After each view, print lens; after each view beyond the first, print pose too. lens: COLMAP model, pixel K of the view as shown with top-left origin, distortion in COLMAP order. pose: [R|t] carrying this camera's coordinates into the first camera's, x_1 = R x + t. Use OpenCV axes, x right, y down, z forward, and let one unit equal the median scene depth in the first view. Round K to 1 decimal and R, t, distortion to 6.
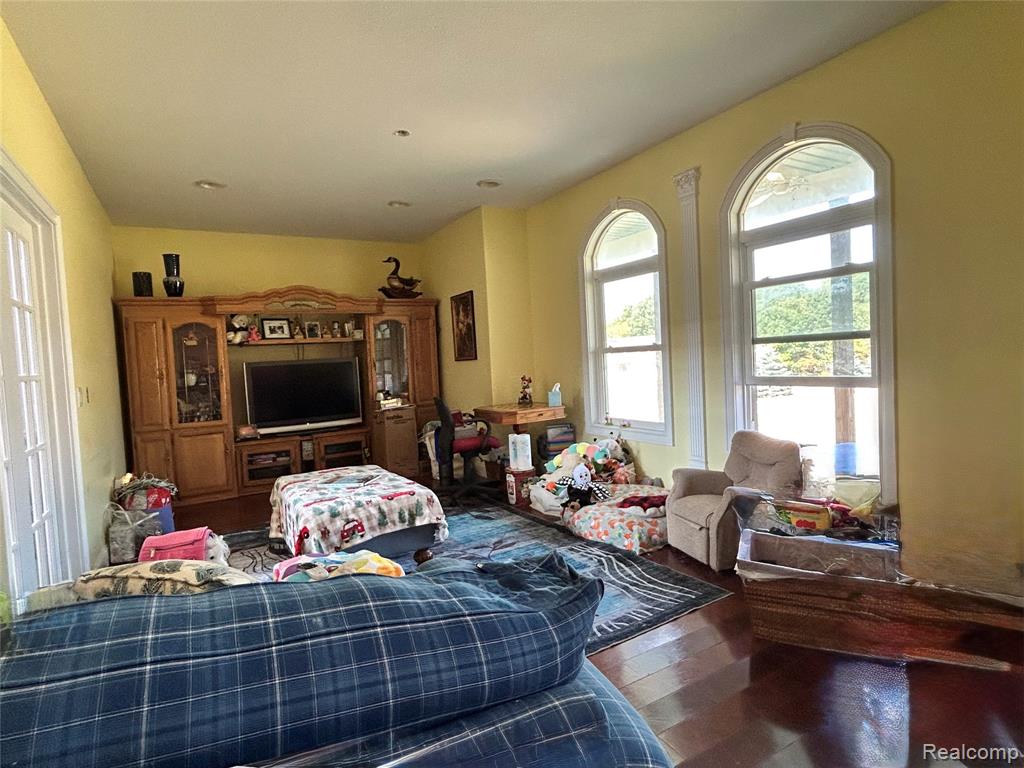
lens RADIAL K [[539.5, 0, 512.0], [0, 539.5, 384.0], [0, 0, 1]] dist [-0.000527, -0.000563]
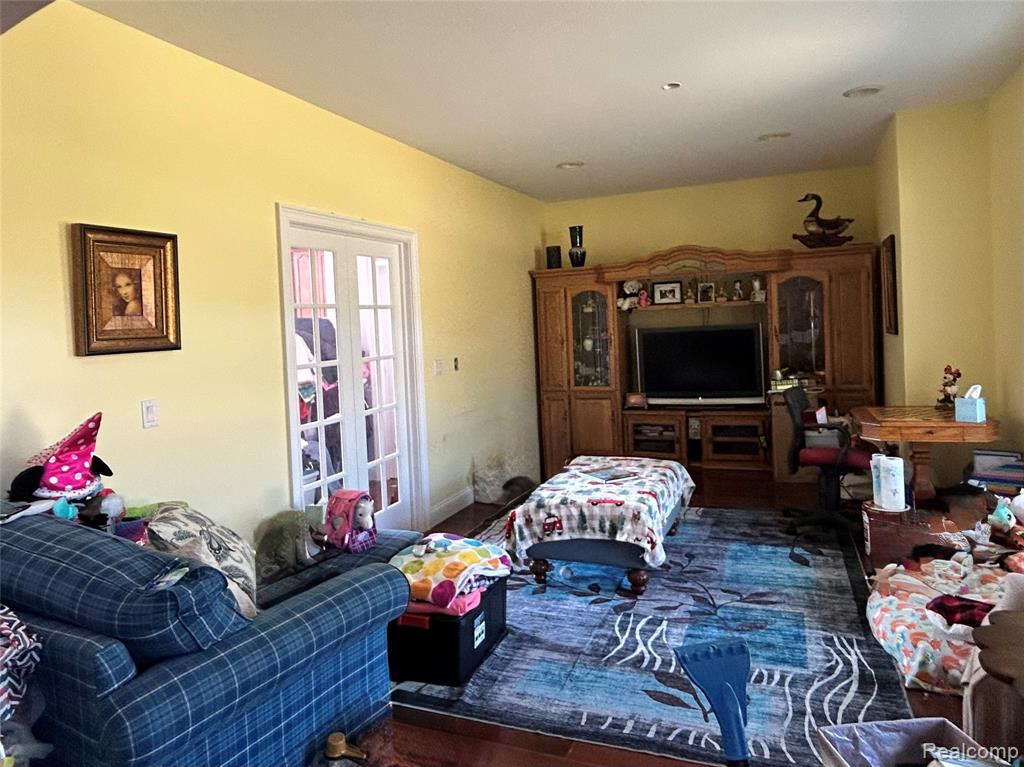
lens RADIAL K [[669.2, 0, 511.8], [0, 669.2, 337.7], [0, 0, 1]] dist [-0.000565, -0.003048]
pose [[0.606546, 0.044518, -0.793801, 0.352030], [-0.025067, 0.999006, 0.036872, -0.068223], [0.794653, -0.002466, 0.607059, 0.102702]]
